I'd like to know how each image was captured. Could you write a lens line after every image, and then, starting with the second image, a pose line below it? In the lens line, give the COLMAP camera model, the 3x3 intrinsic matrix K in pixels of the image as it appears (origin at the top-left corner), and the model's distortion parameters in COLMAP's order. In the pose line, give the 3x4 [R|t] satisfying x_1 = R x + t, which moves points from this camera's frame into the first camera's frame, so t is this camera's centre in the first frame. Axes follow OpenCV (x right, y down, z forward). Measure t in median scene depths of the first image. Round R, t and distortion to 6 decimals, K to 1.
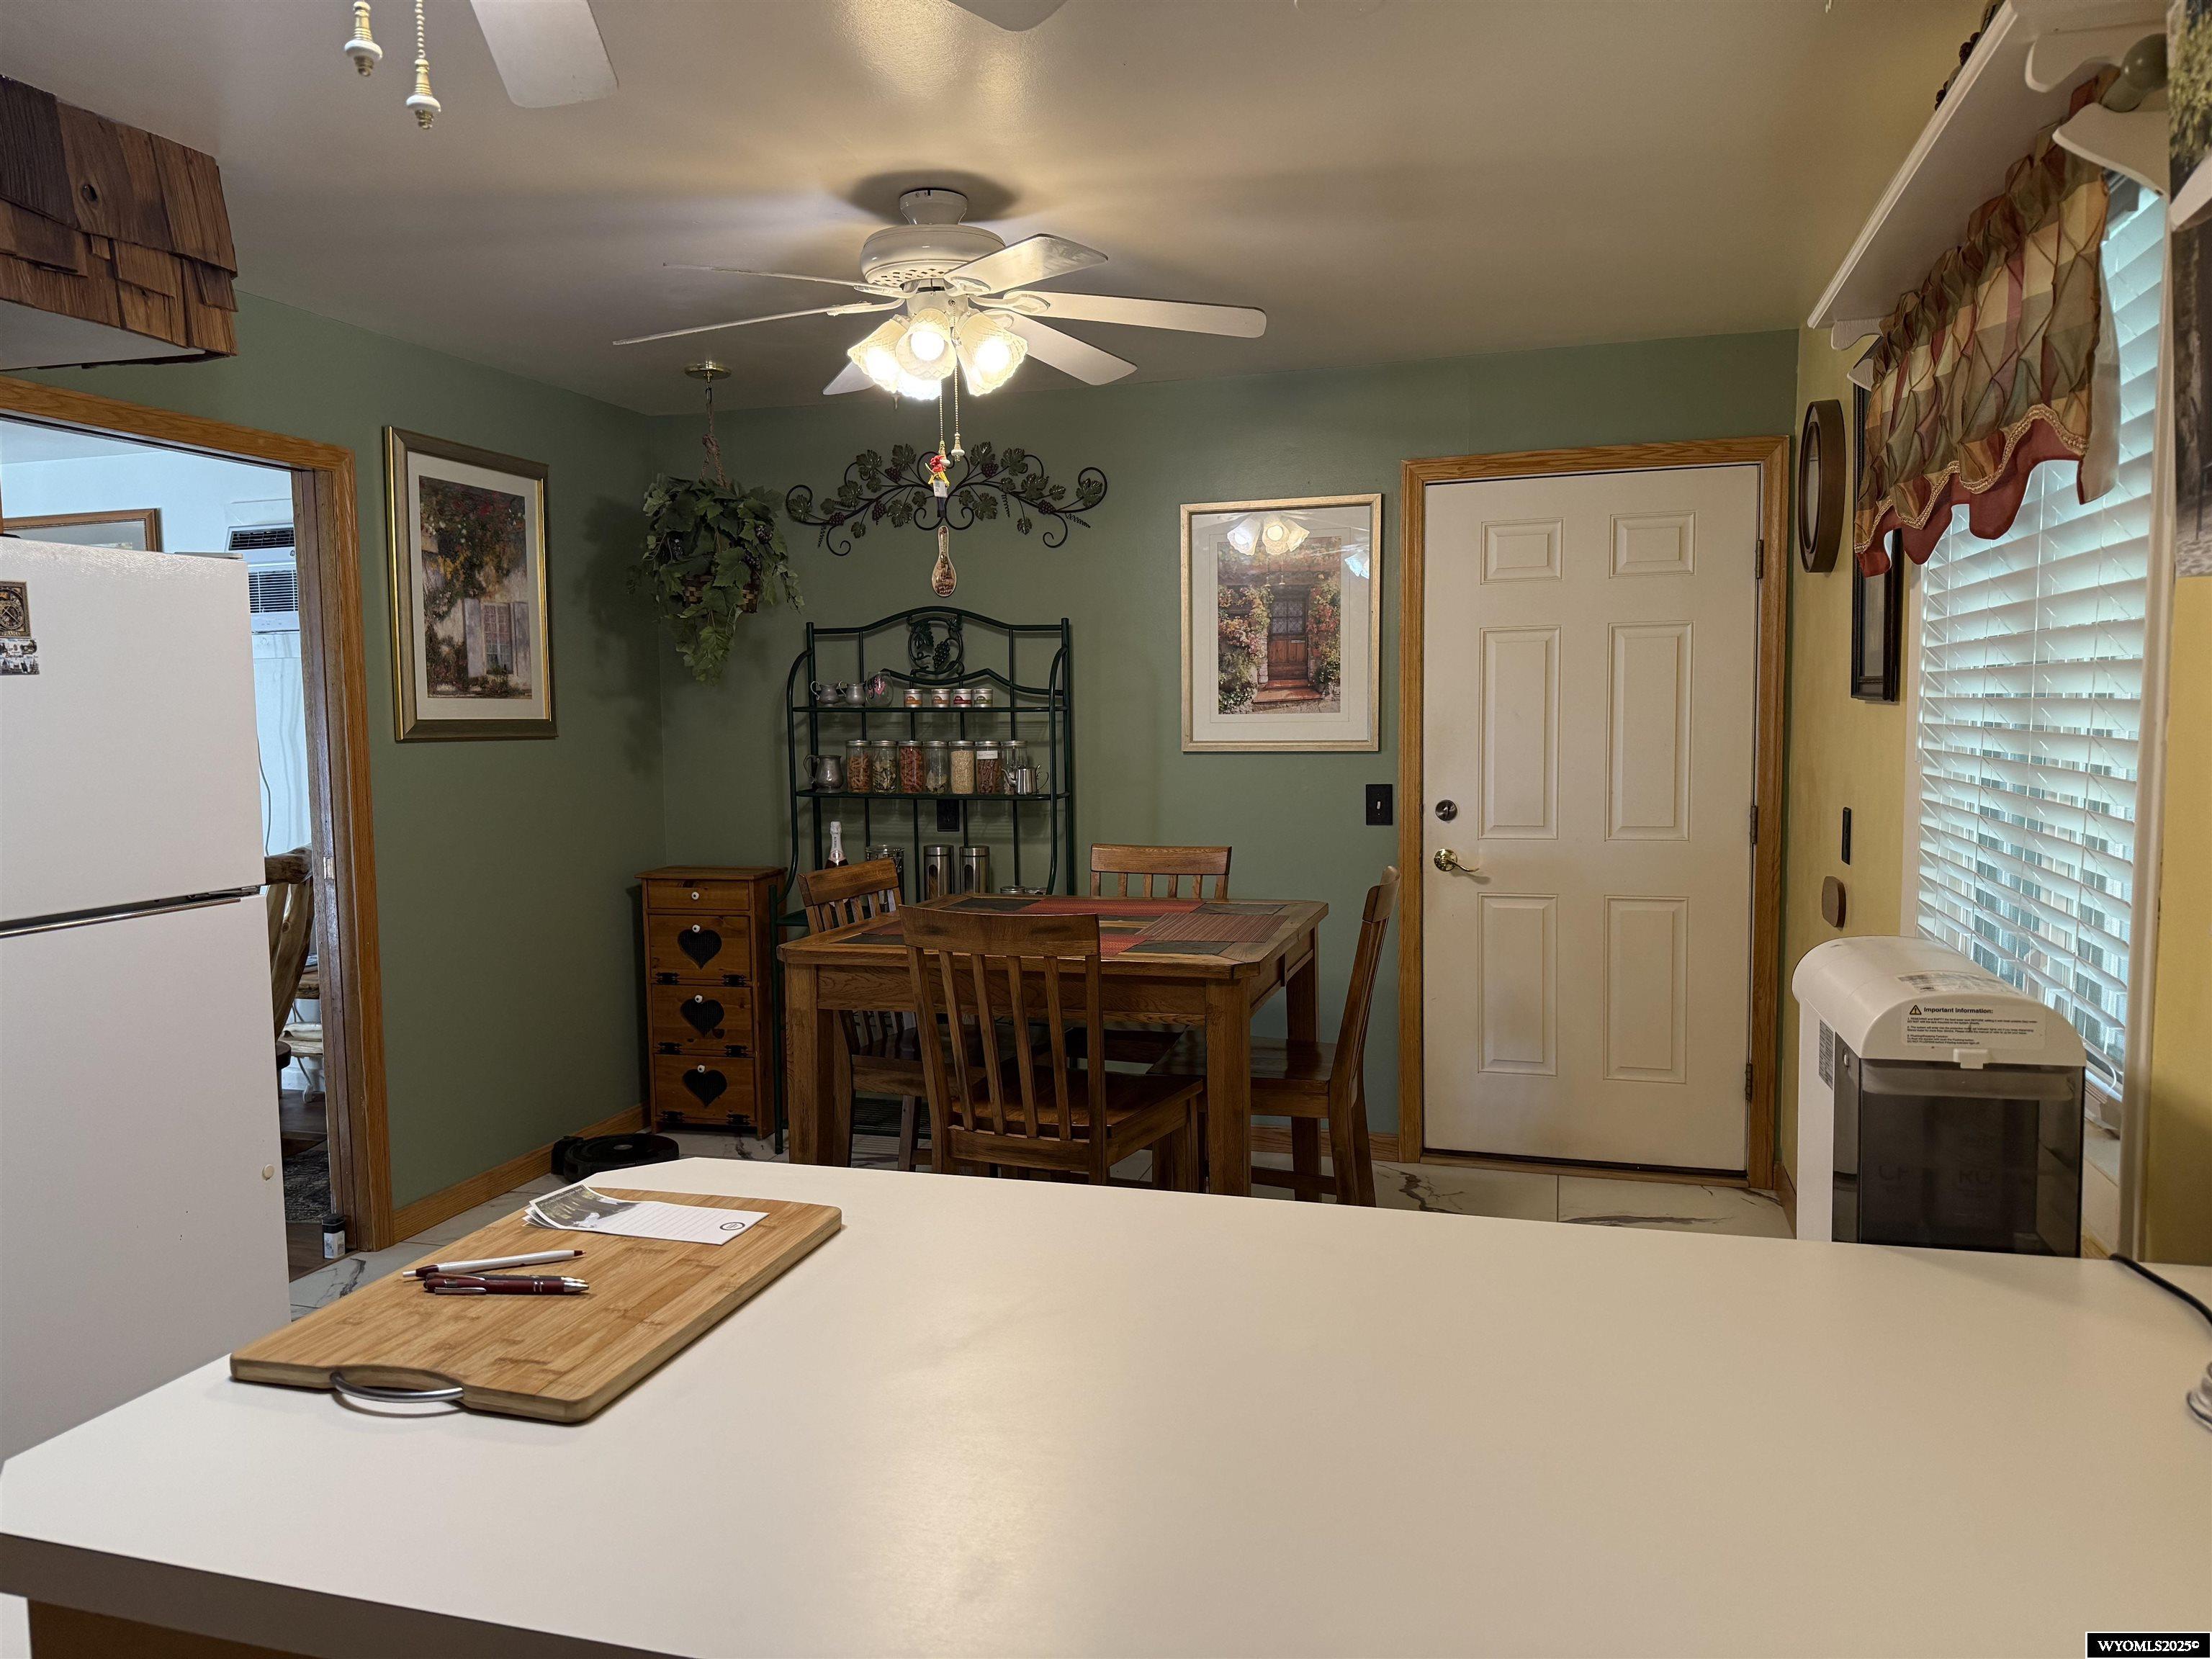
lens RADIAL K [[1556.2, 0, 1097.0], [0, 1556.2, 846.8], [0, 0, 1]] dist [0.081001, -0.114725]
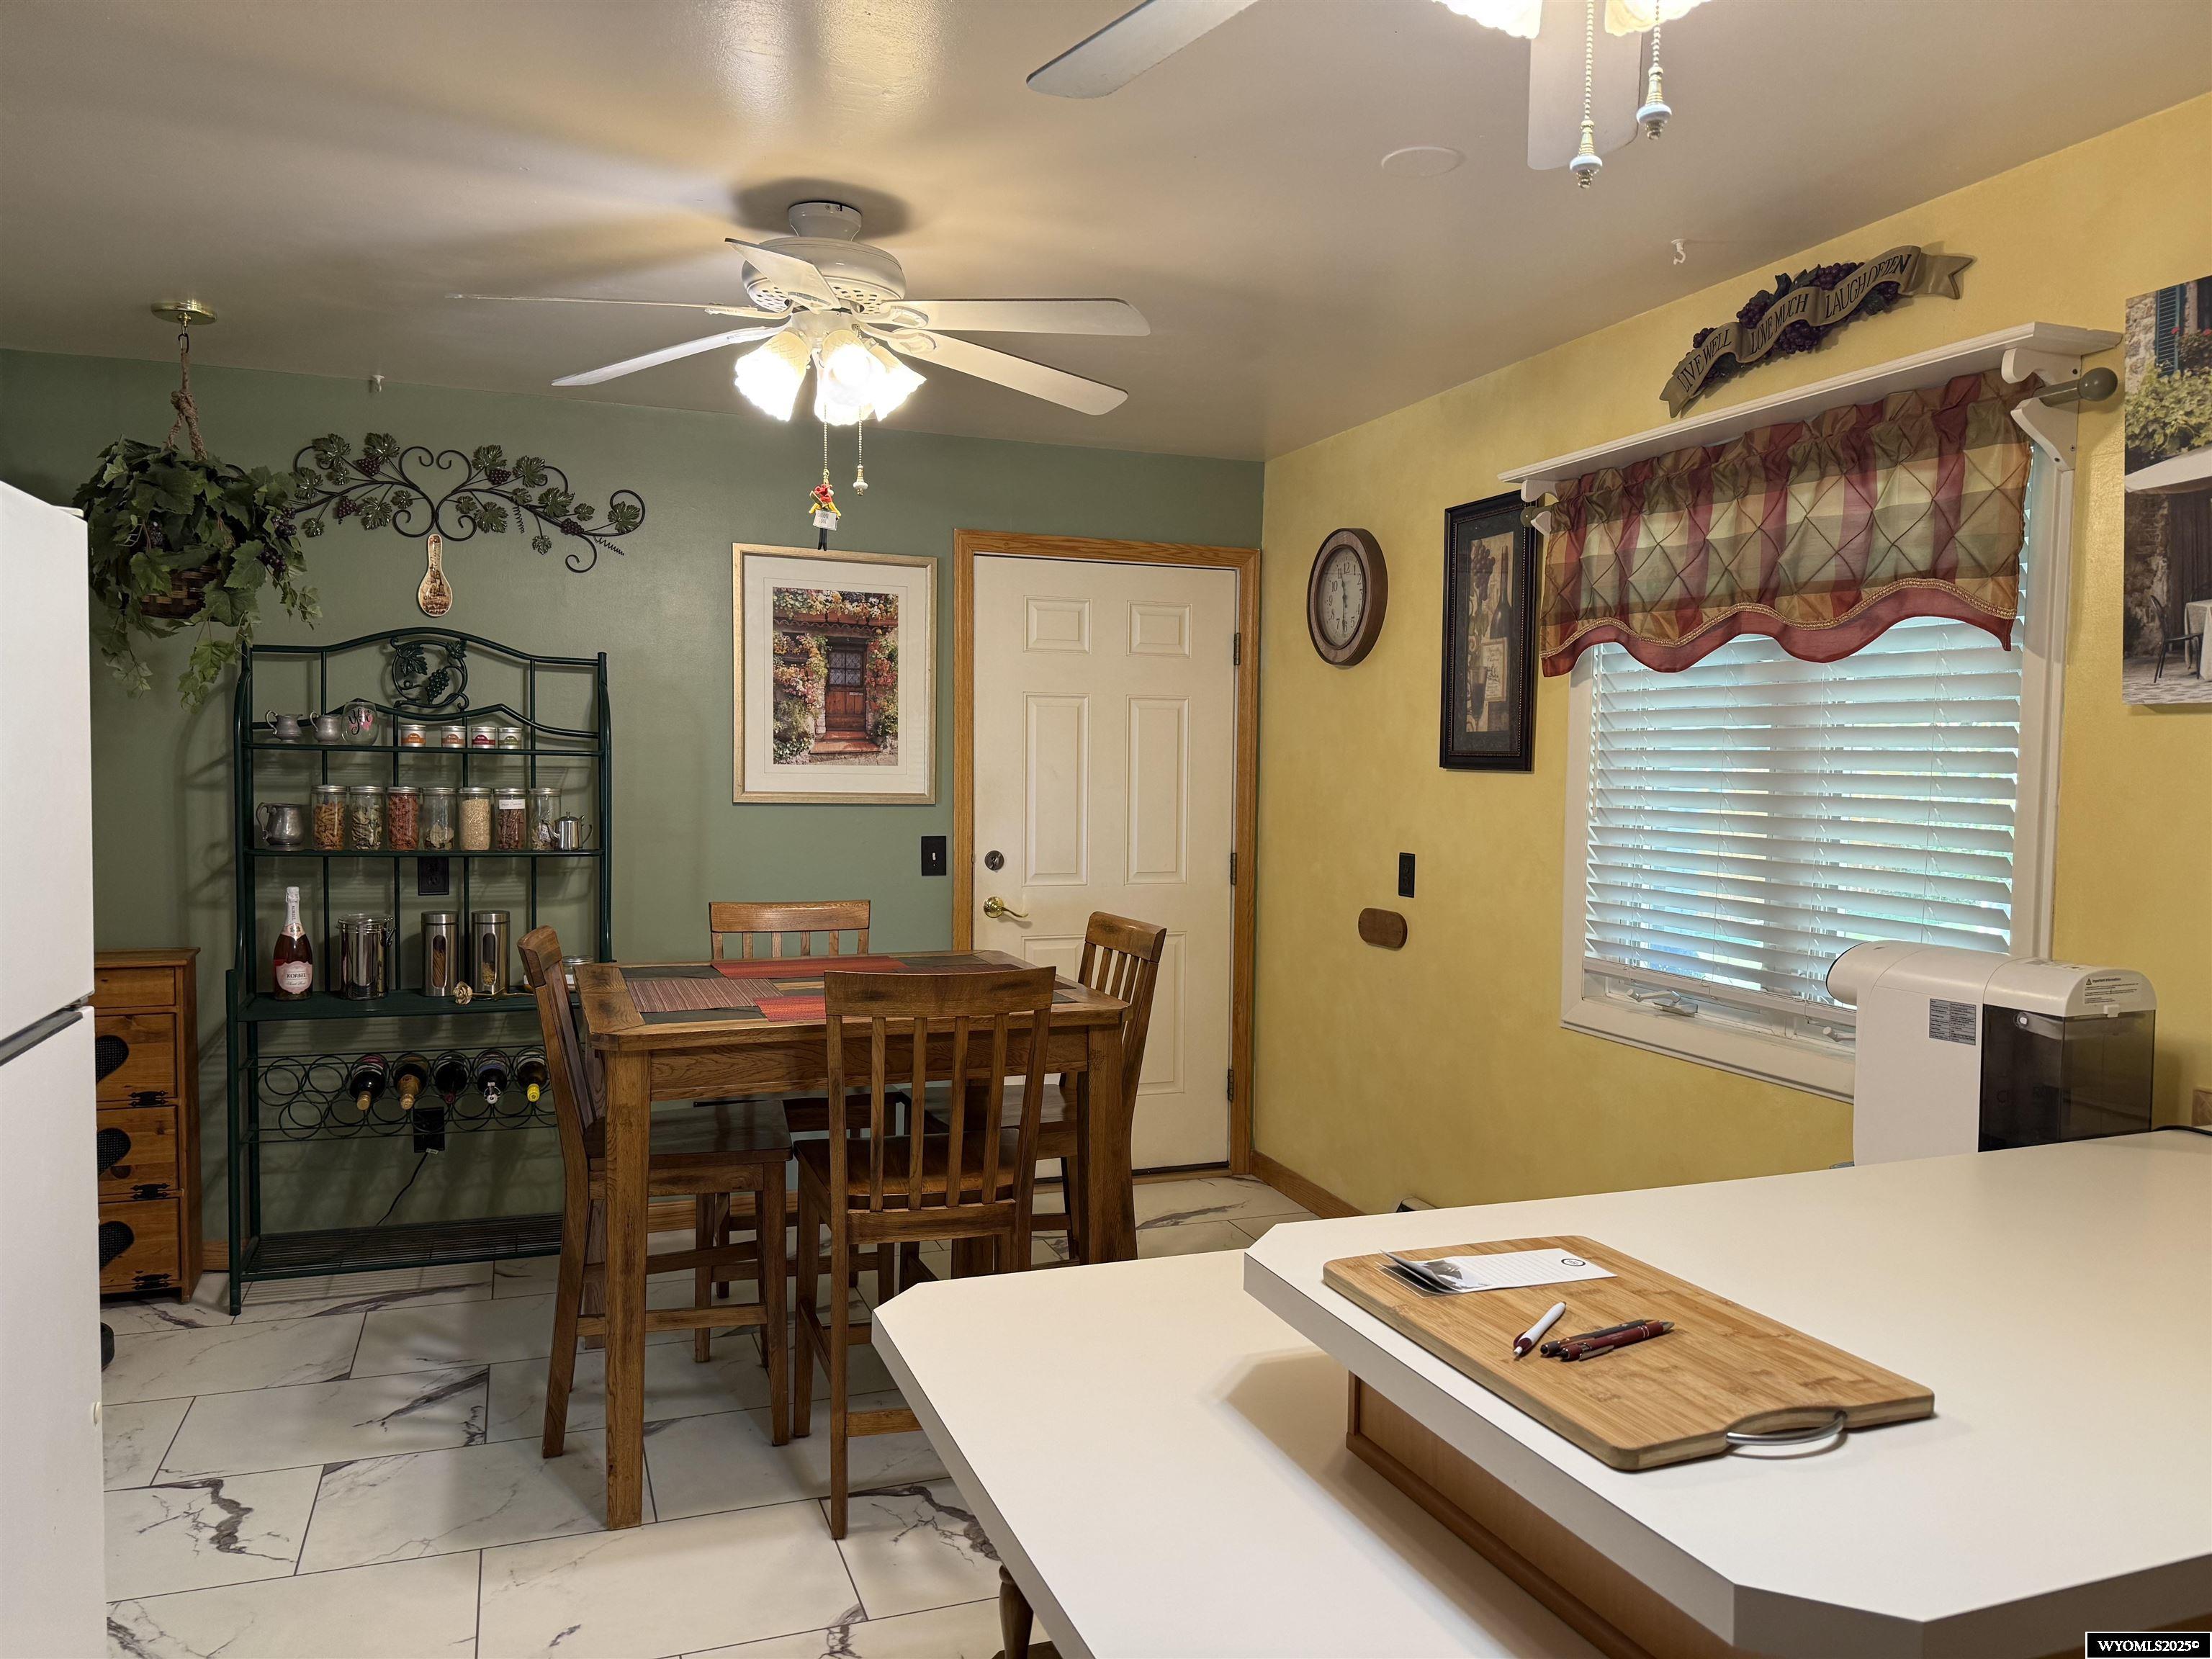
lens RADIAL K [[1556.2, 0, 1121.8], [0, 1556.2, 842.8], [0, 0, 1]] dist [0.081001, -0.114725]
pose [[0.790415, -0.008401, 0.612514, -0.351214], [0.029504, 0.999268, -0.024369, -0.006761], [-0.611860, 0.037333, 0.790084, 0.108802]]
